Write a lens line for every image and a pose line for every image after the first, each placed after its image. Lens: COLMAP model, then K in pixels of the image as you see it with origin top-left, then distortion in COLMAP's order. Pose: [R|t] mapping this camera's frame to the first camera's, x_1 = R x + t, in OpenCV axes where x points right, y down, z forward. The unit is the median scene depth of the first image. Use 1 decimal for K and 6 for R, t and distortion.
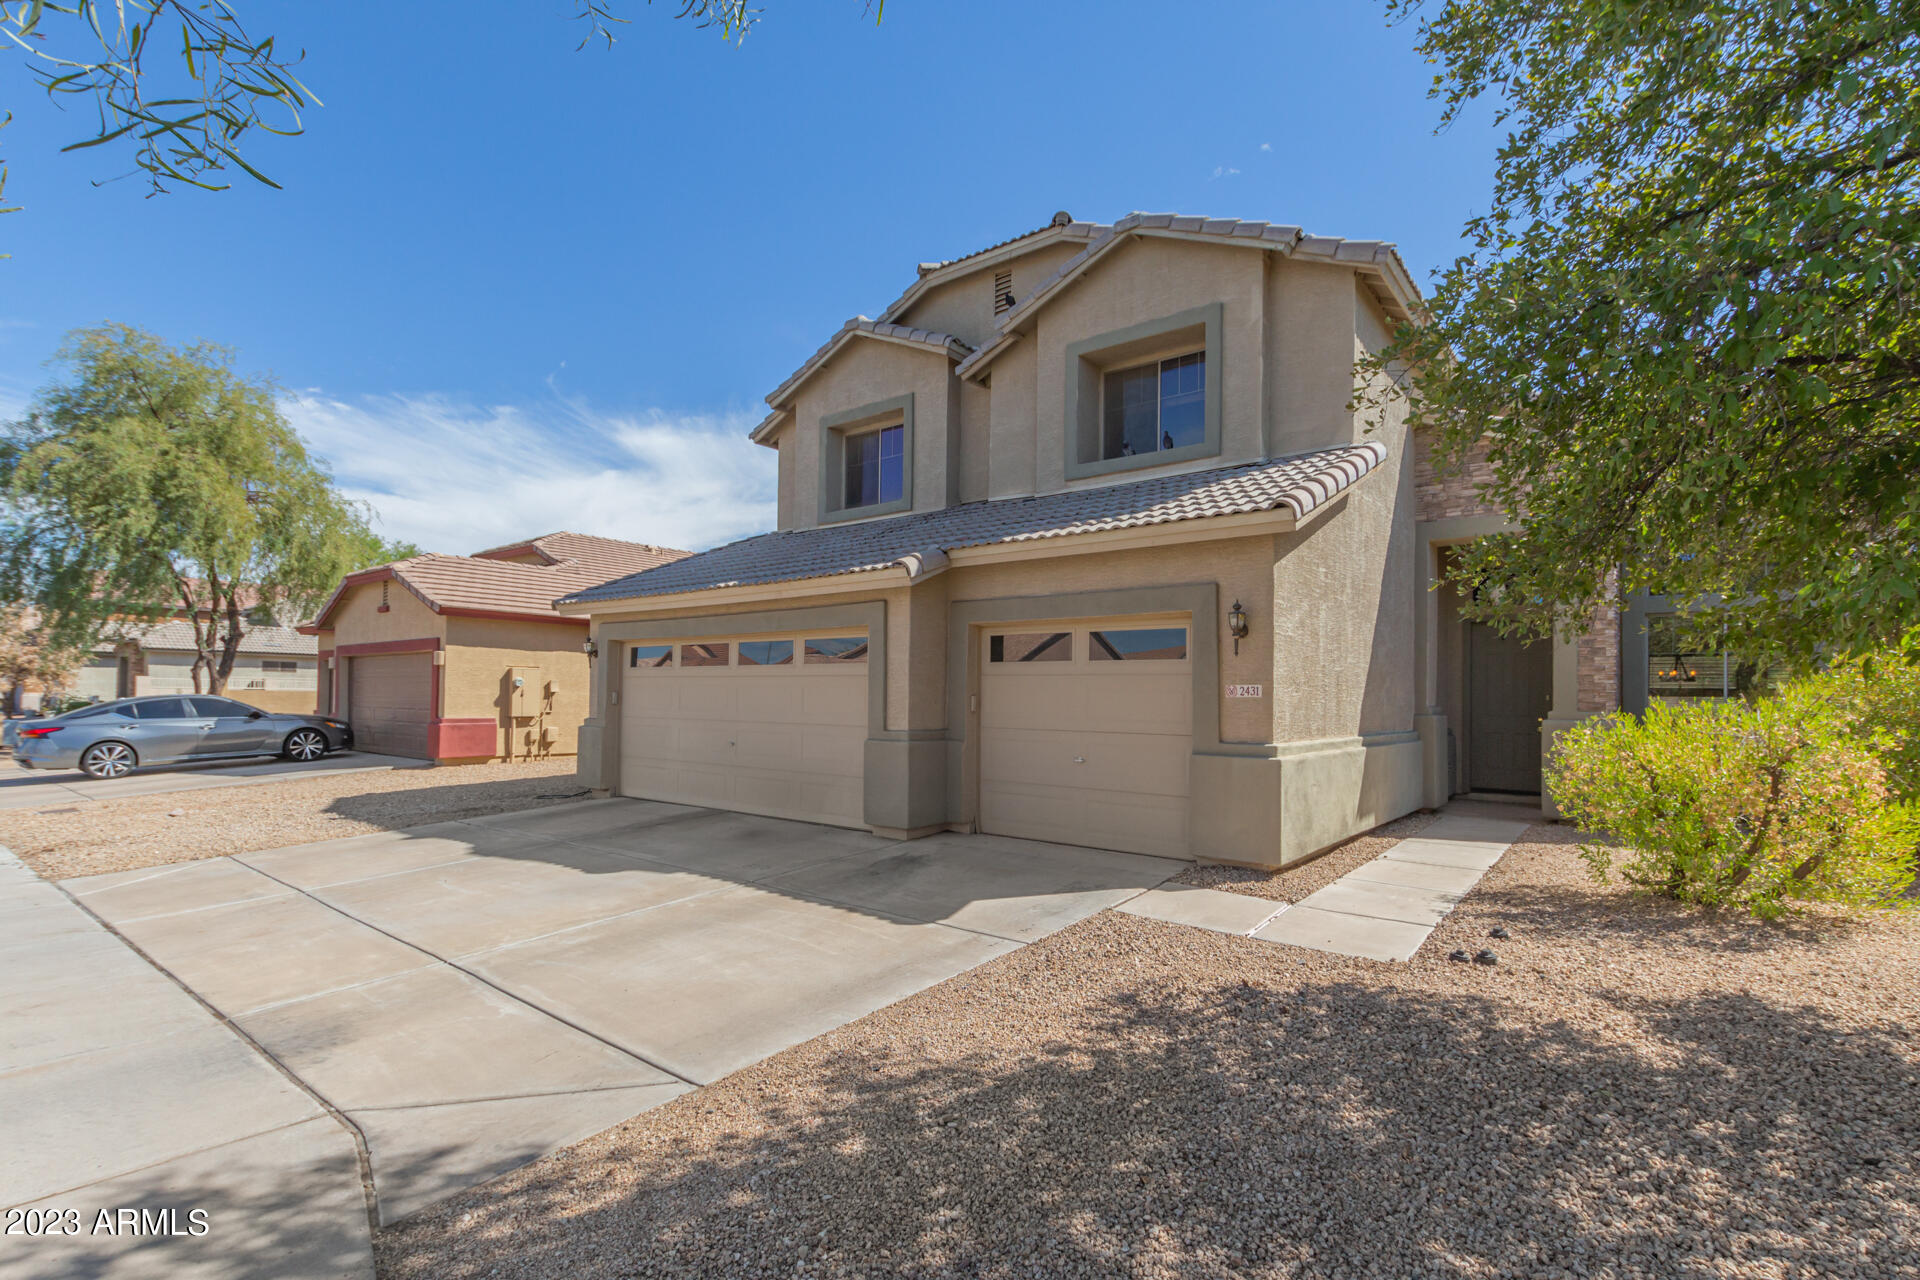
lens RADIAL K [[875.4, 0, 977.7], [0, 875.4, 672.0], [0, 0, 1]] dist [0.000545, 0.000104]
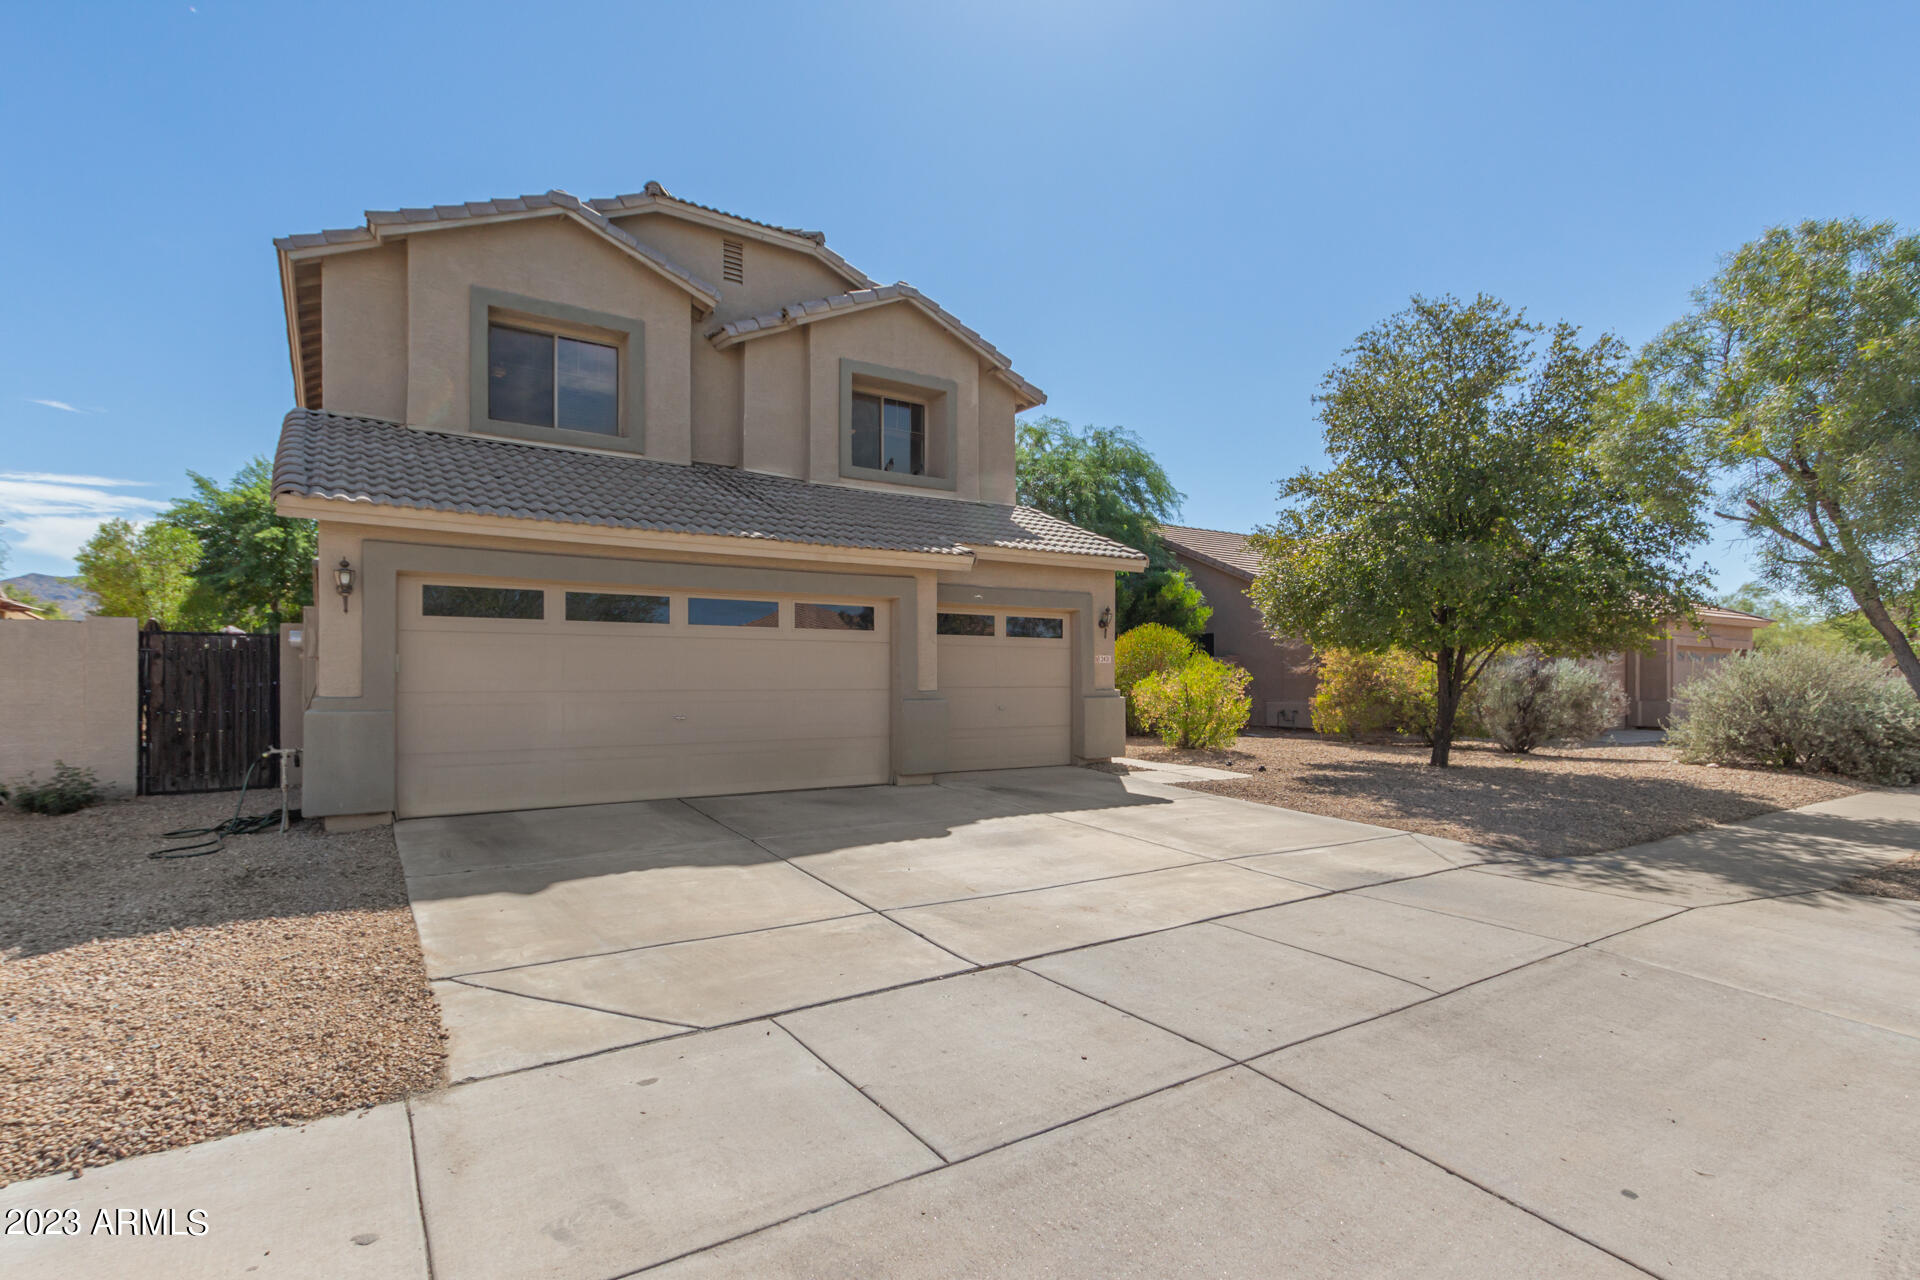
lens RADIAL K [[927.7, 0, 960.0], [0, 927.7, 640.0], [0, 0, 1]] dist [0.025813, -0.000211]
pose [[0.339436, 0.029162, 0.940177, -1.046814], [-0.024317, 0.999457, -0.022222, 0.021407], [-0.940315, -0.015319, 0.339961, 0.458751]]
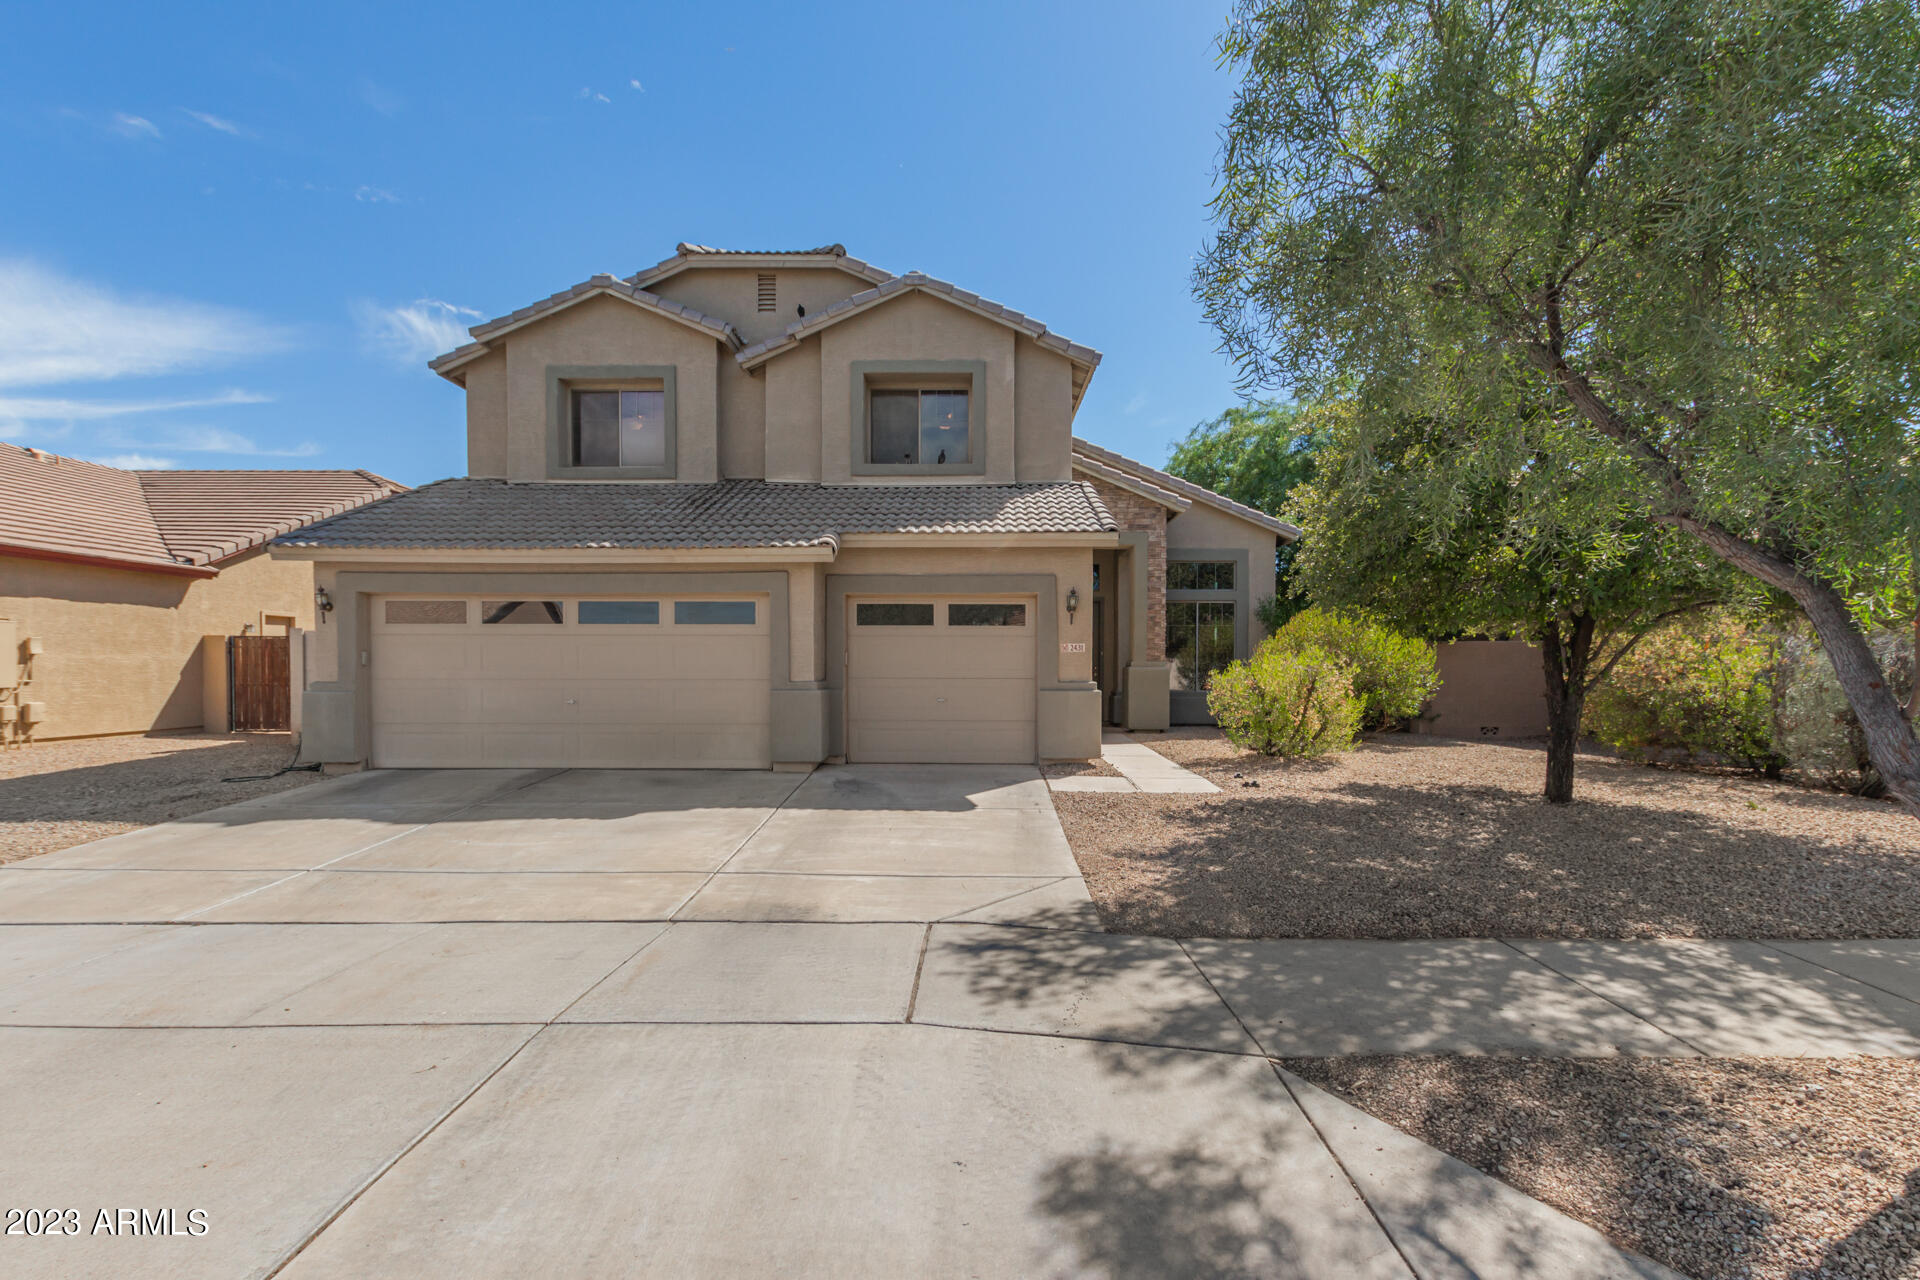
lens RADIAL K [[888.4, 0, 960.4], [0, 888.4, 658.7], [0, 0, 1]] dist [0.023100, -0.010203]
pose [[0.804919, -0.007050, 0.593342, -0.538442], [-0.009290, 0.999657, 0.024481, 0.003269], [-0.593312, -0.025217, 0.804578, -0.089262]]
